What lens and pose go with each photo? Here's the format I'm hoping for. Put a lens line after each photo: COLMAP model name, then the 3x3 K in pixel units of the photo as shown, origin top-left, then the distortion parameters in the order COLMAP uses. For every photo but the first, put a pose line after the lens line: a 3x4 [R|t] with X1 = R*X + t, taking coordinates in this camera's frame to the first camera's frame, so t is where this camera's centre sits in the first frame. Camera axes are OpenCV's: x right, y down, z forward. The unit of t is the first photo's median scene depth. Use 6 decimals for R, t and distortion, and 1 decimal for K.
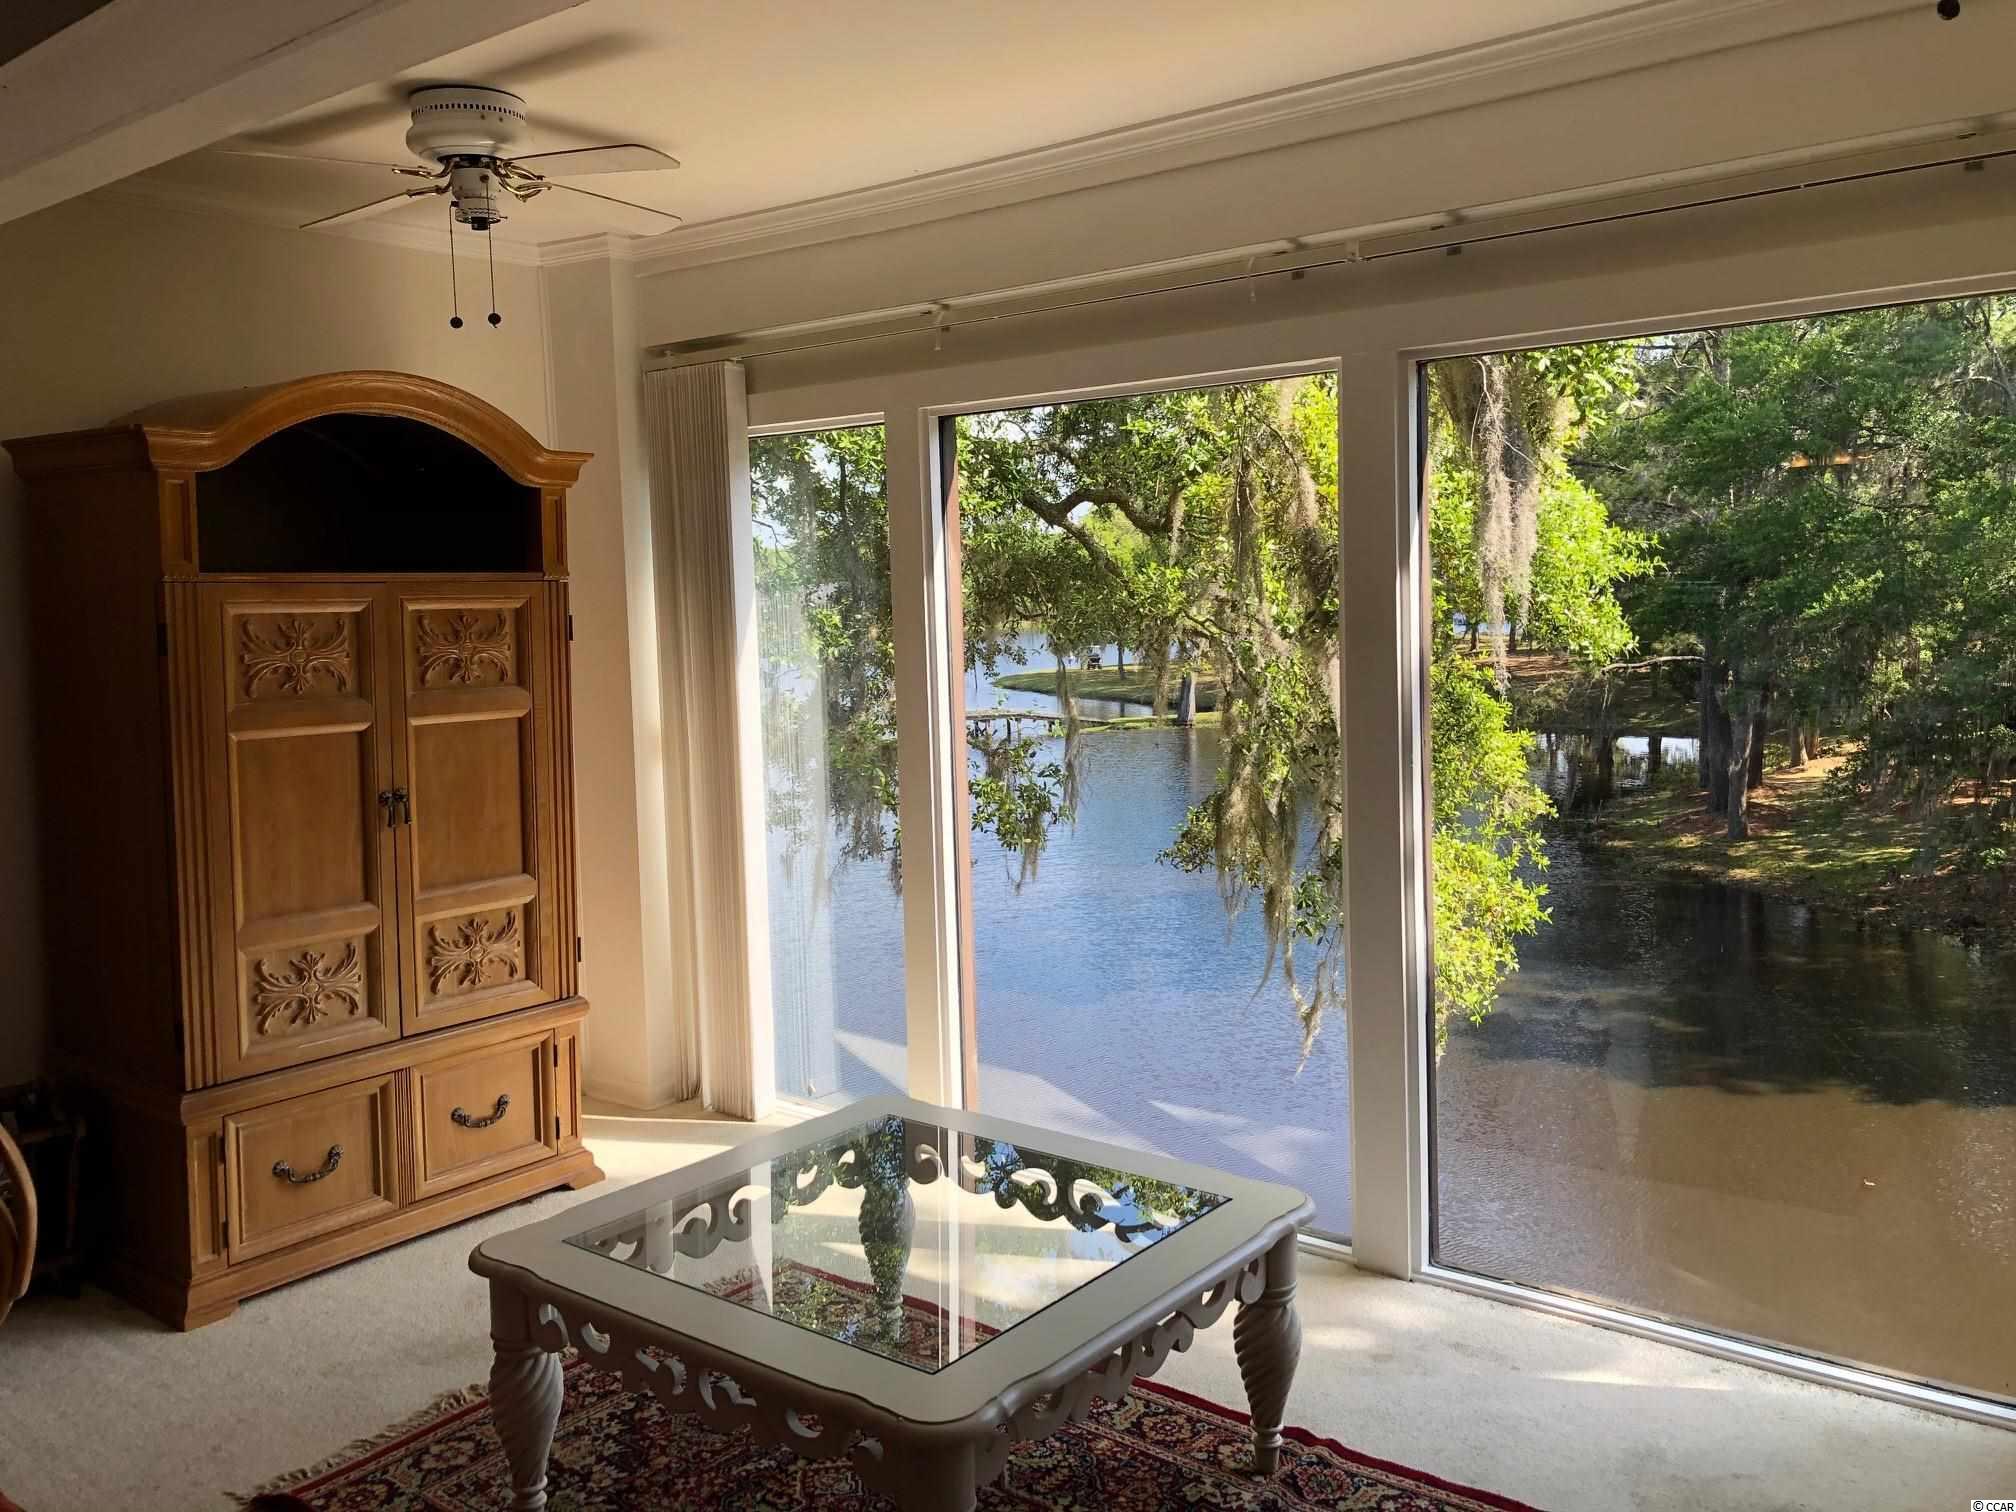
lens RADIAL K [[1664.5, 0, 1010.6], [0, 1664.5, 732.0], [0, 0, 1]] dist [0.032112, -0.036893]
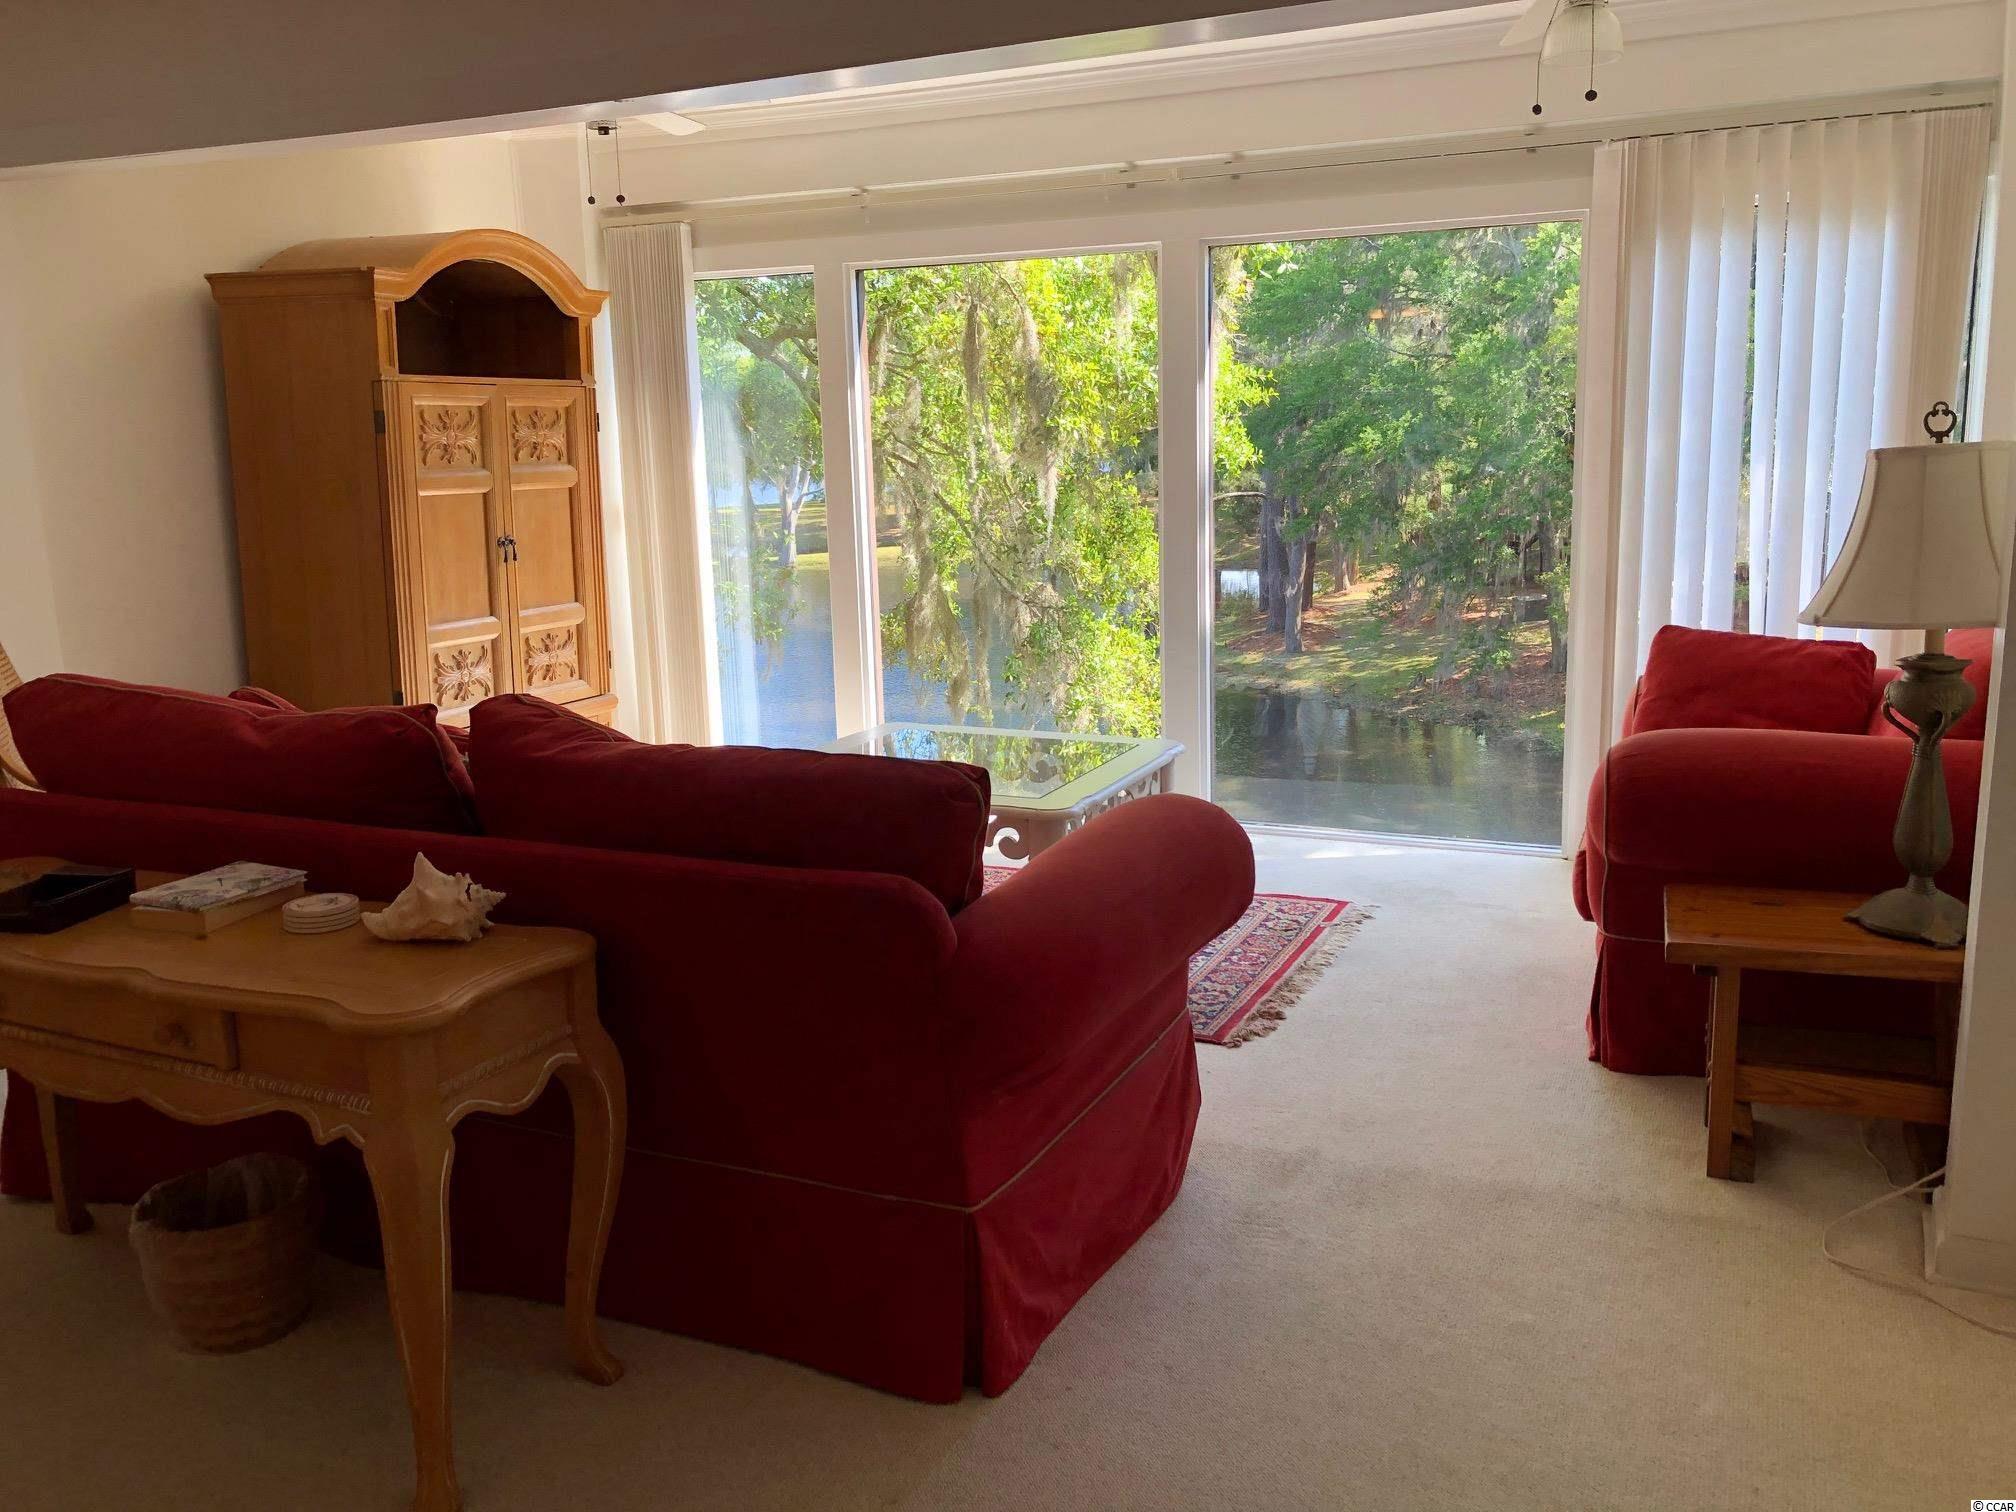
lens RADIAL K [[1664.5, 0, 1001.9], [0, 1664.5, 738.6], [0, 0, 1]] dist [0.032112, -0.036893]
pose [[0.969896, -0.042823, 0.239724, -0.092543], [0.019868, 0.995050, 0.097366, 0.022729], [-0.242707, -0.089672, 0.965946, -0.139729]]
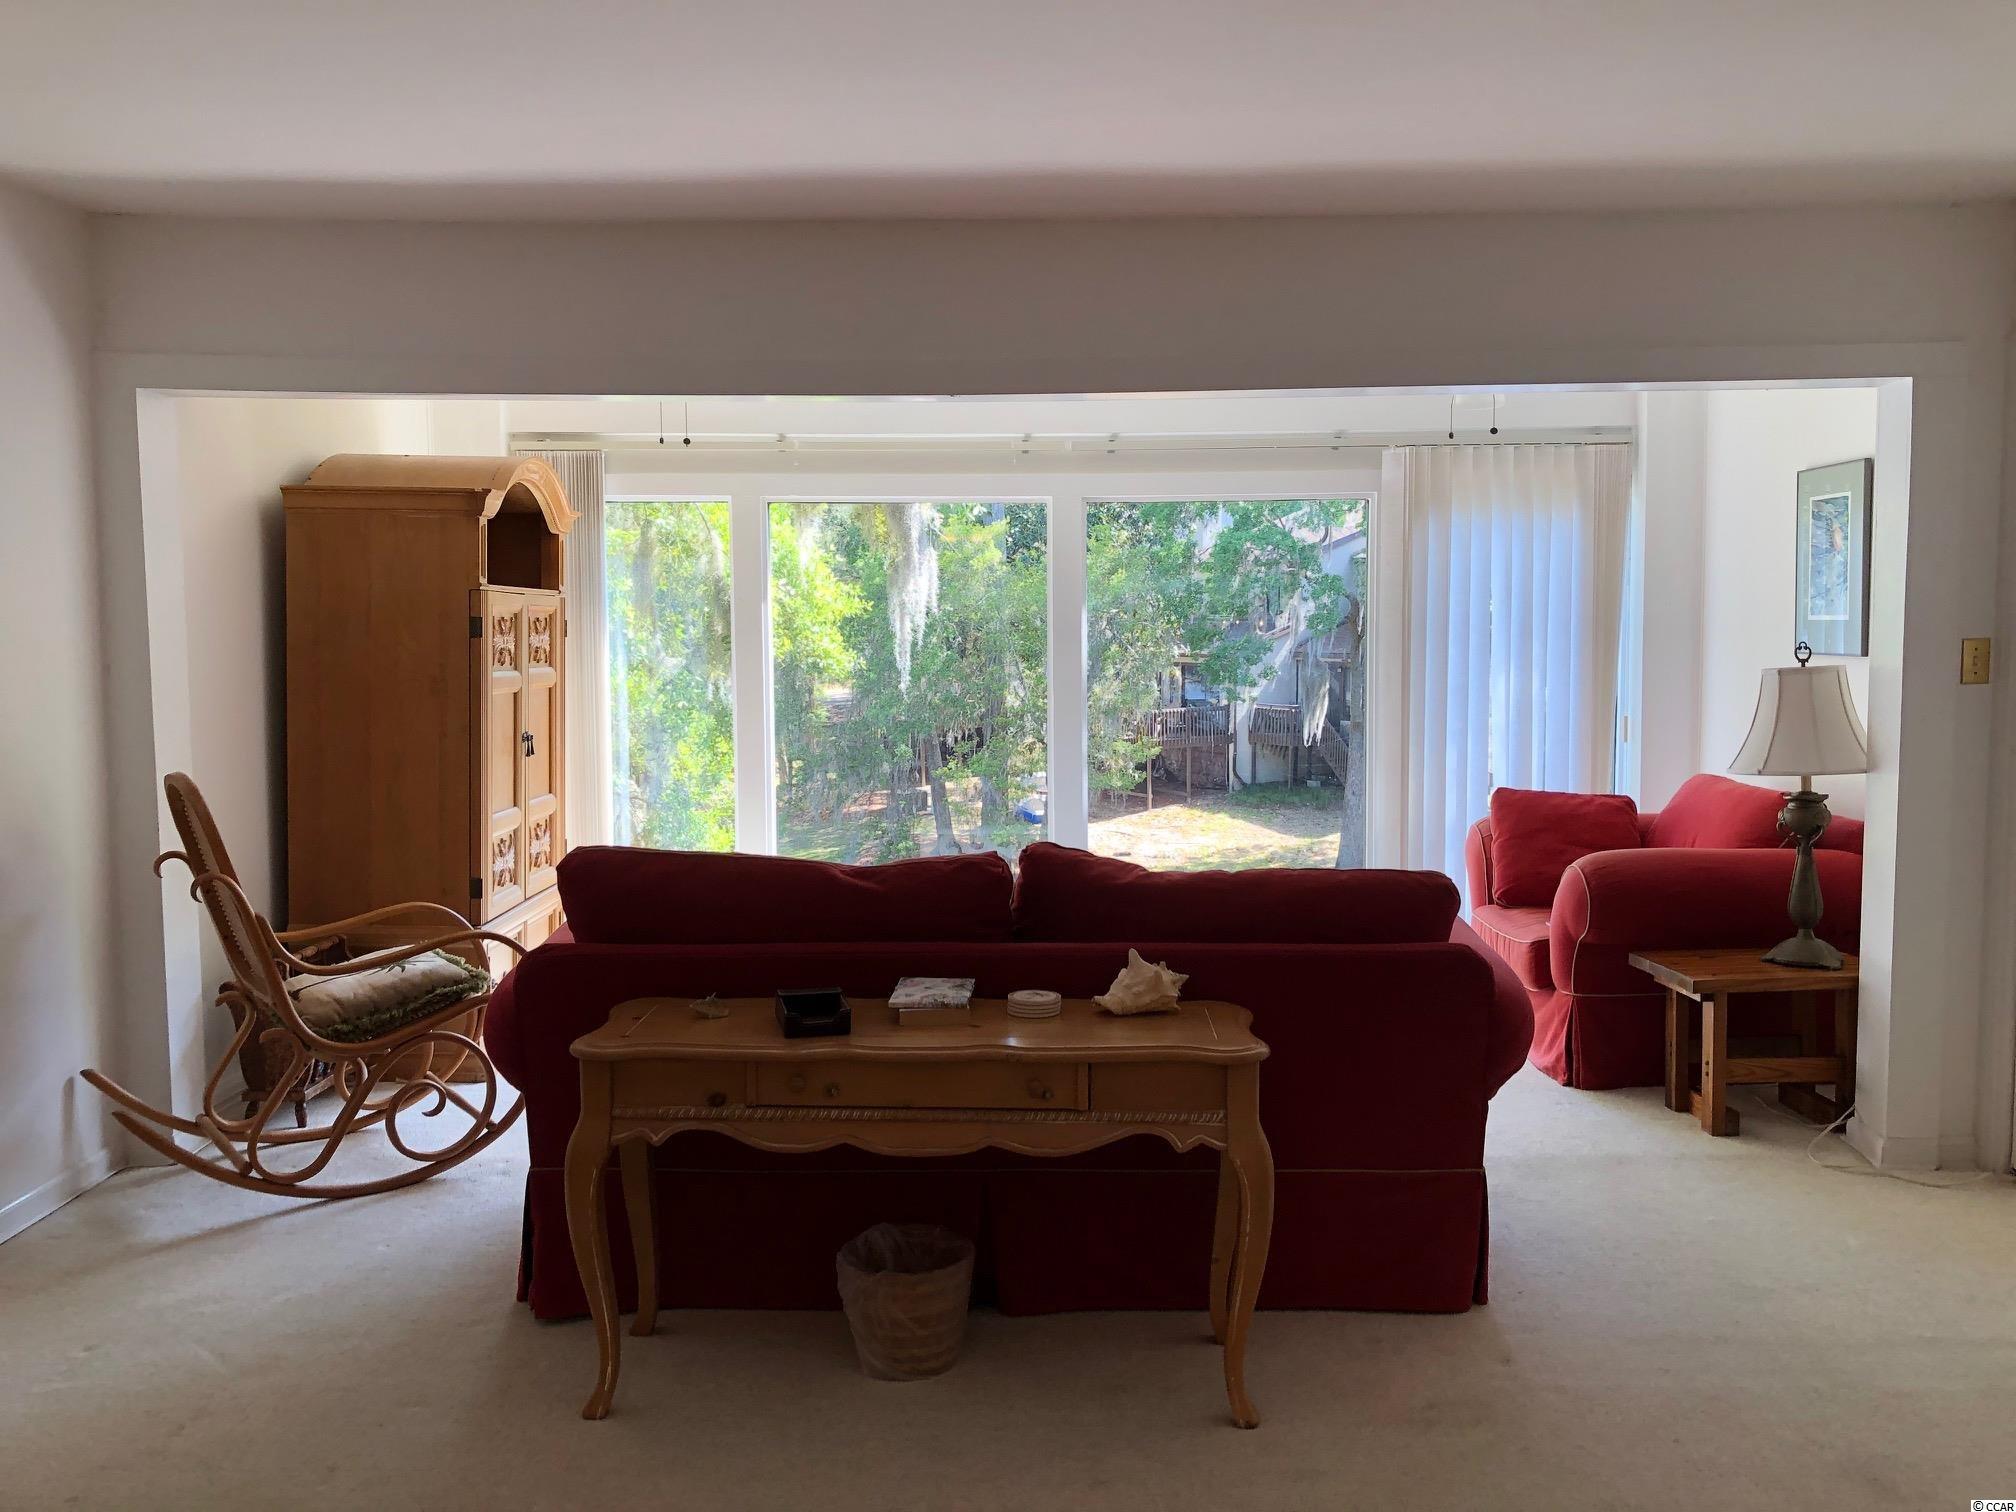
lens RADIAL K [[1664.5, 0, 1022.7], [0, 1664.5, 740.8], [0, 0, 1]] dist [0.032112, -0.036893]
pose [[0.787464, -0.021975, 0.615968, -0.282681], [0.035703, 0.999313, -0.009991, 0.022024], [-0.615325, 0.029860, 0.787708, -0.137270]]
